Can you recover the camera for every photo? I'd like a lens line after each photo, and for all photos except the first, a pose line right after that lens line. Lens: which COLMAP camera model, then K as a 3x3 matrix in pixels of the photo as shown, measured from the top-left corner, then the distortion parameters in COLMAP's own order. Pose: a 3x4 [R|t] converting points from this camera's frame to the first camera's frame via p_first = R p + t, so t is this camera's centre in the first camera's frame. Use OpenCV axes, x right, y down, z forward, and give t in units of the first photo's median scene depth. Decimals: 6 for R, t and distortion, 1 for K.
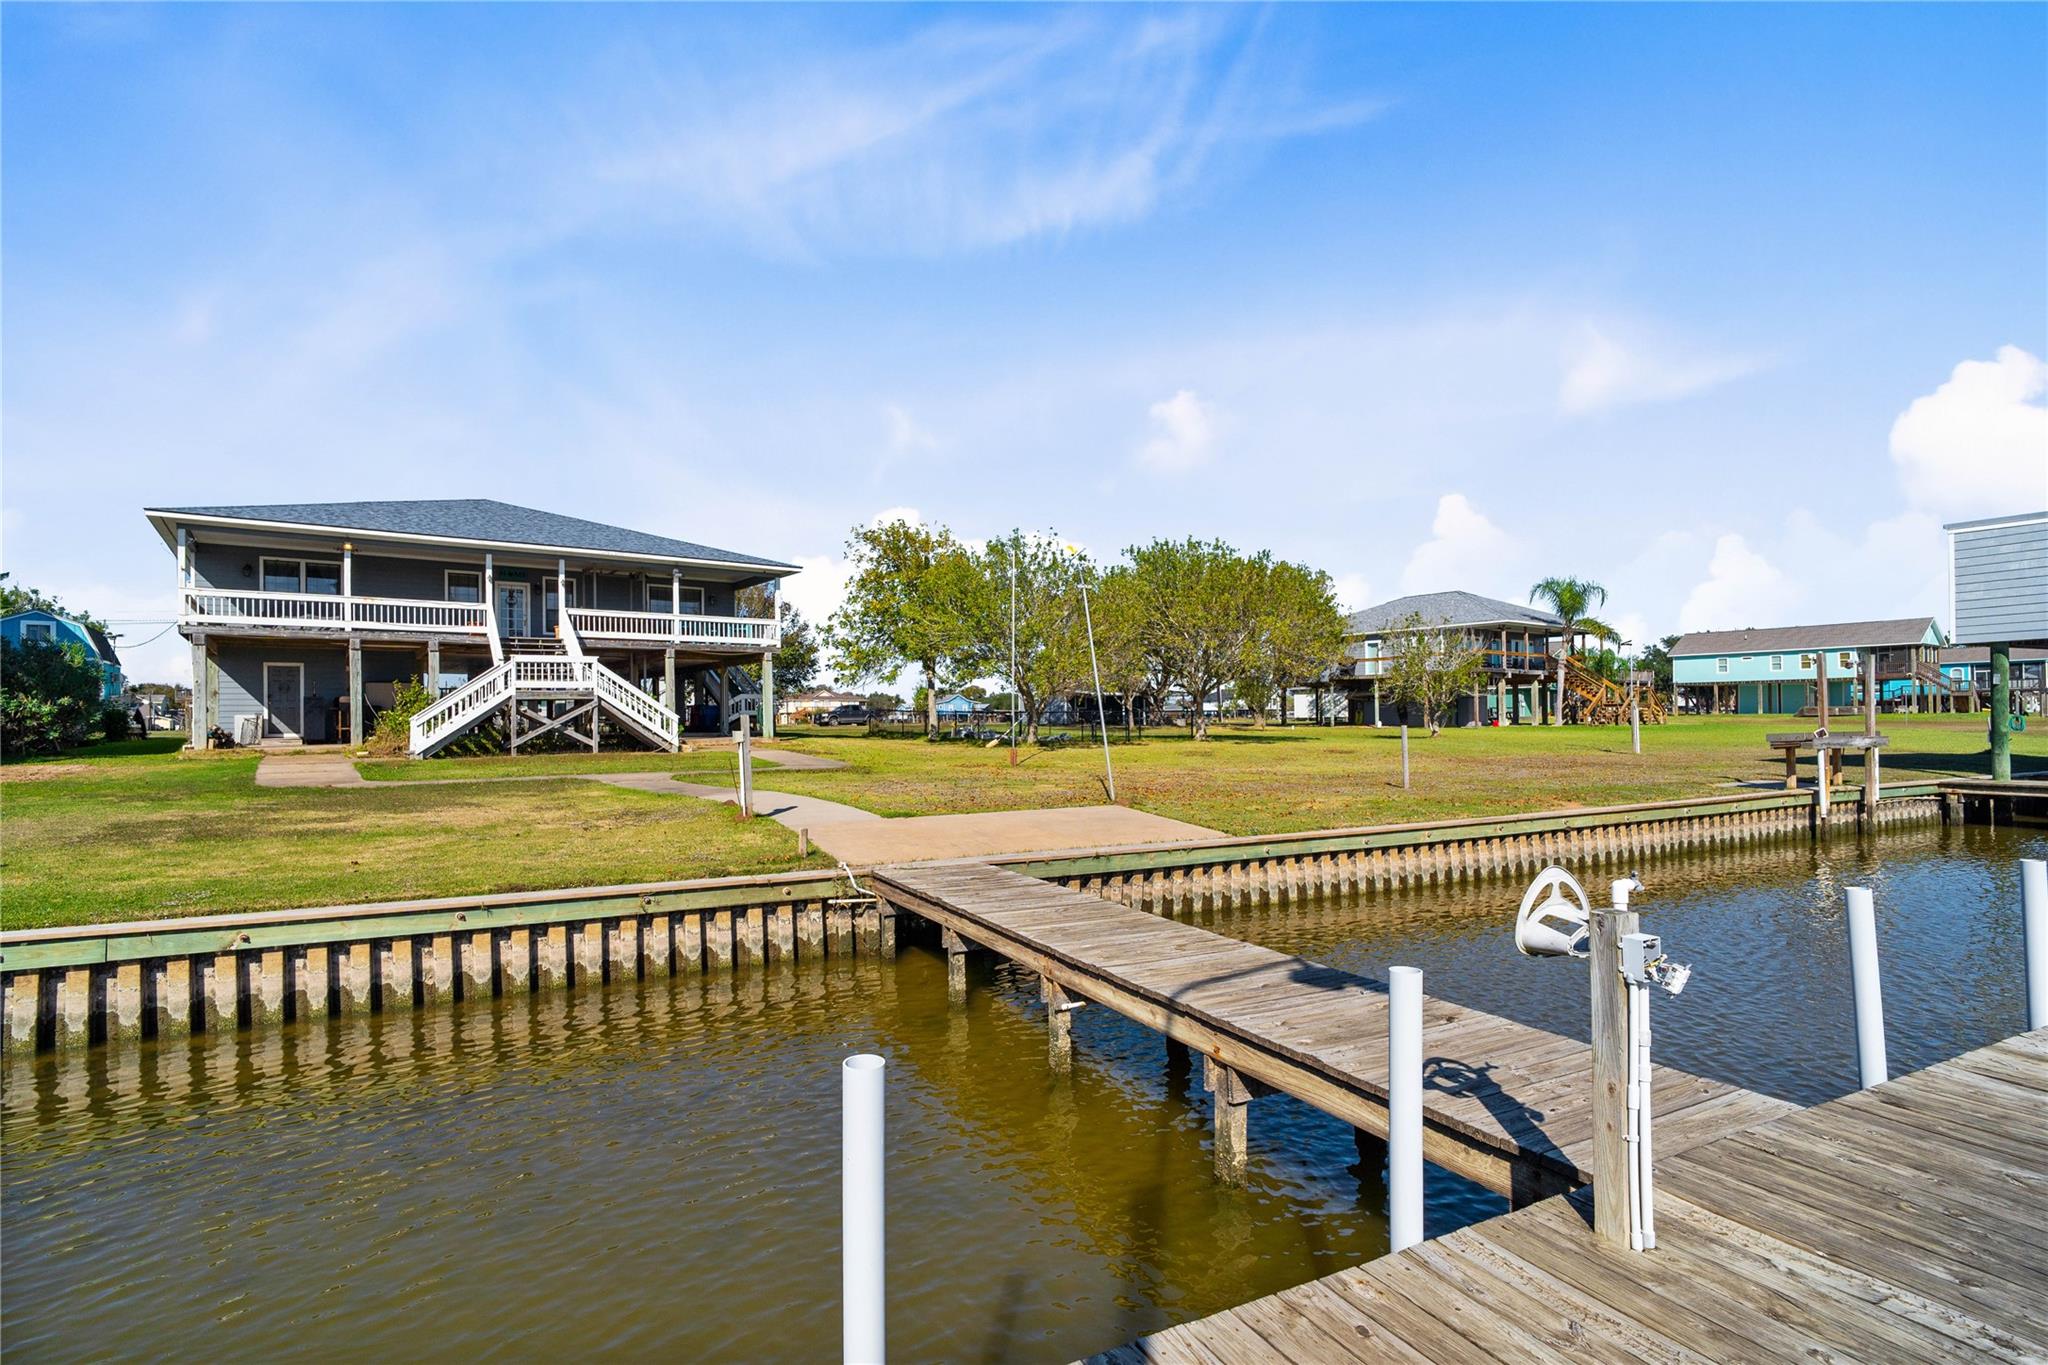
lens RADIAL K [[969.3, 0, 1024.0], [0, 969.3, 682.5], [0, 0, 1]] dist [-0.005112, -0.000080]
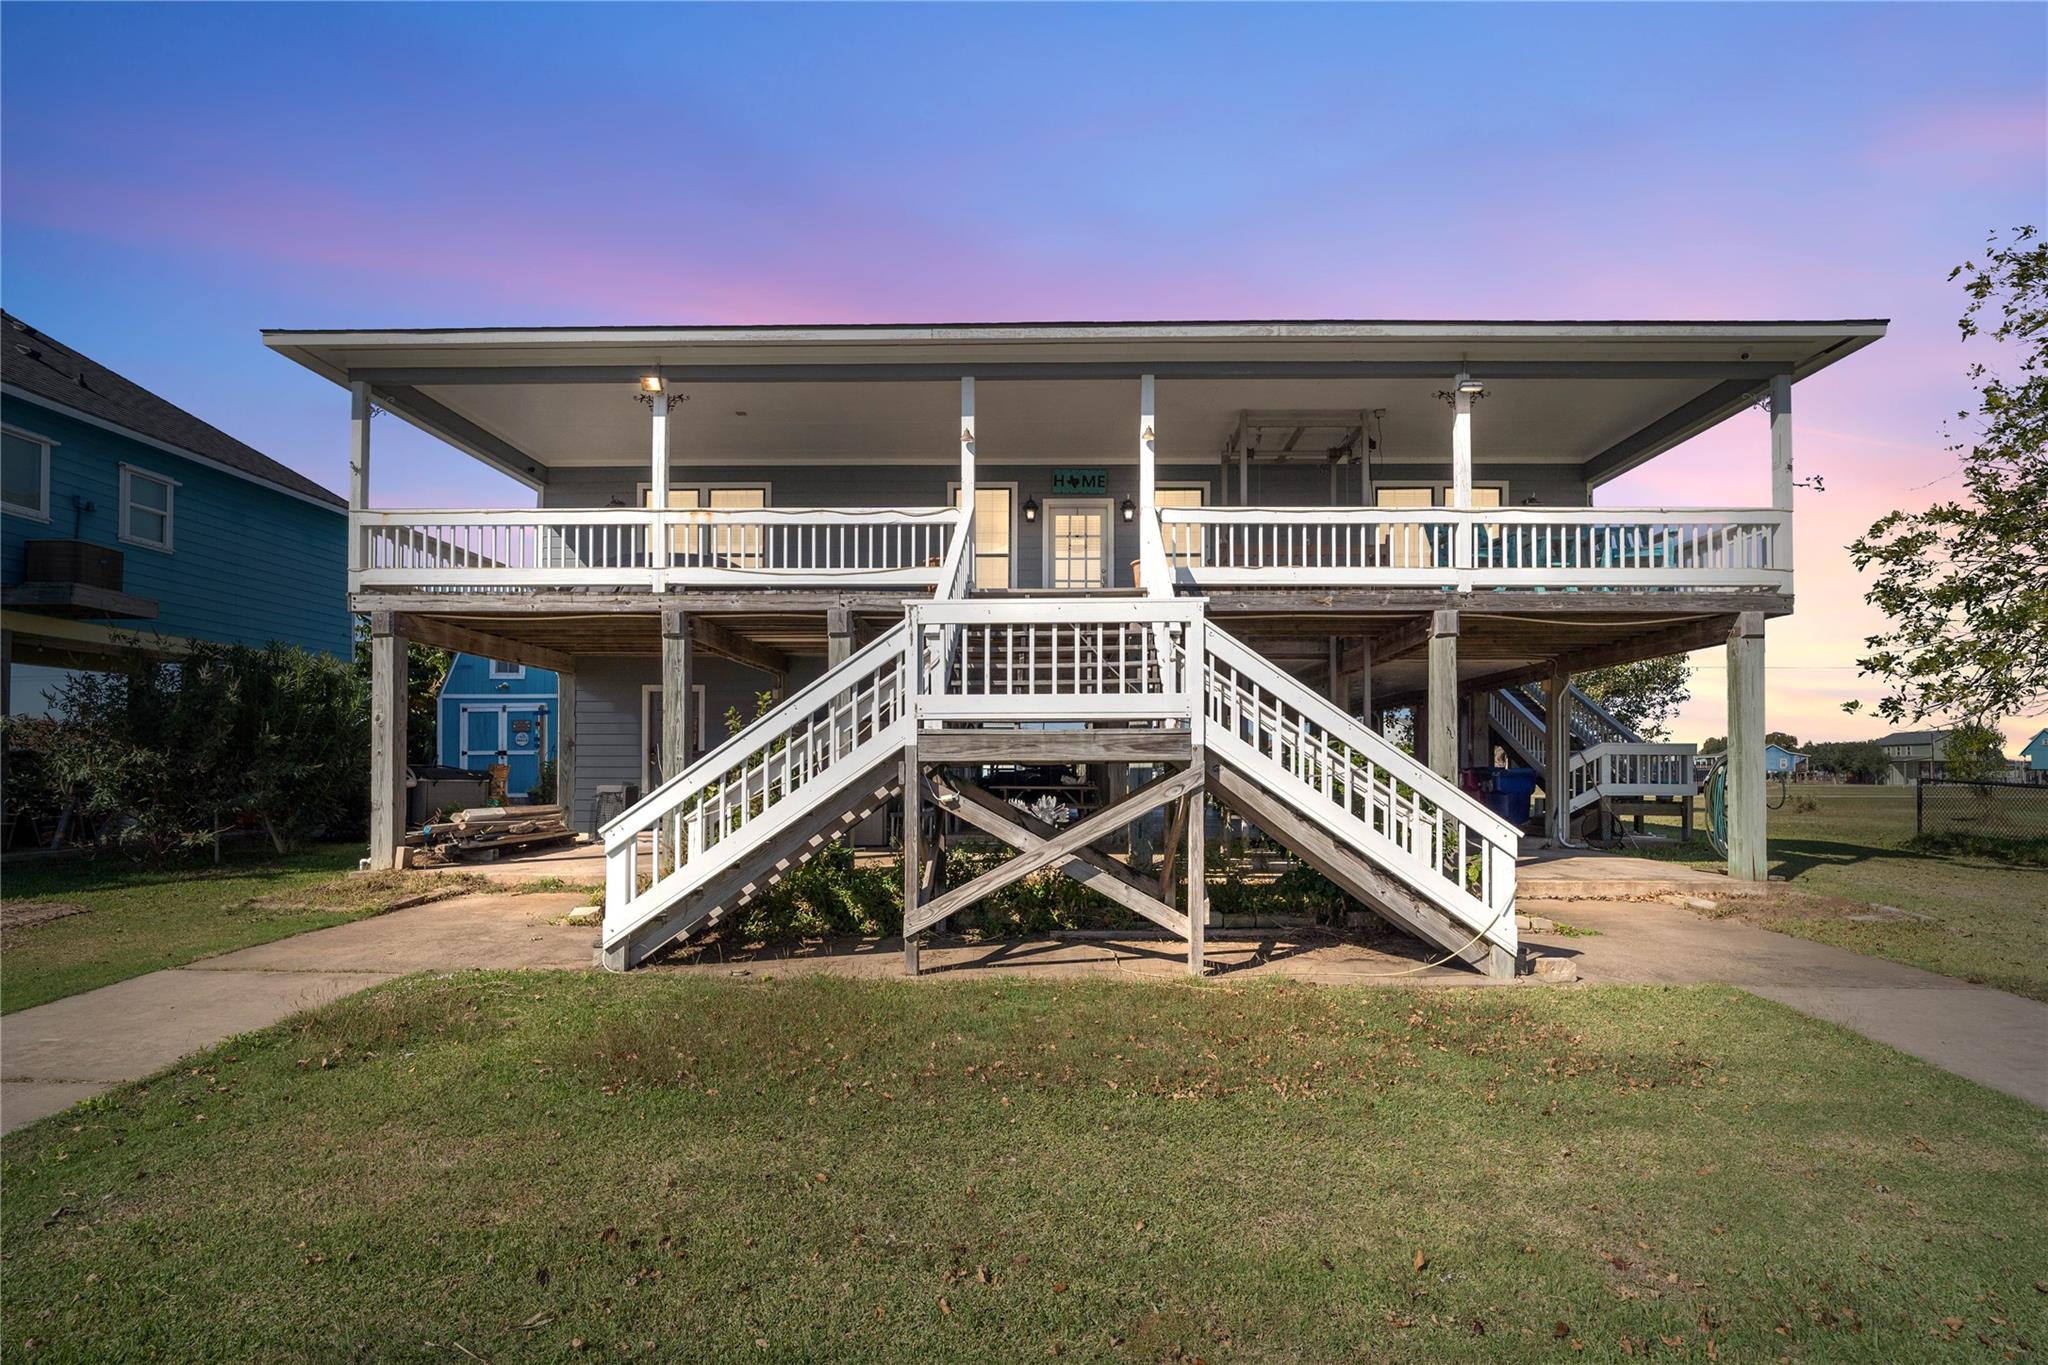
lens RADIAL K [[952.5, 0, 1023.8], [0, 952.5, 753.9], [0, 0, 1]] dist [-0.001713, -0.000036]
pose [[0.760761, 0.000928, -0.649031, -0.297417], [0.010302, 0.999856, 0.013506, 0.010902], [0.648950, -0.016961, 0.760642, 0.740942]]
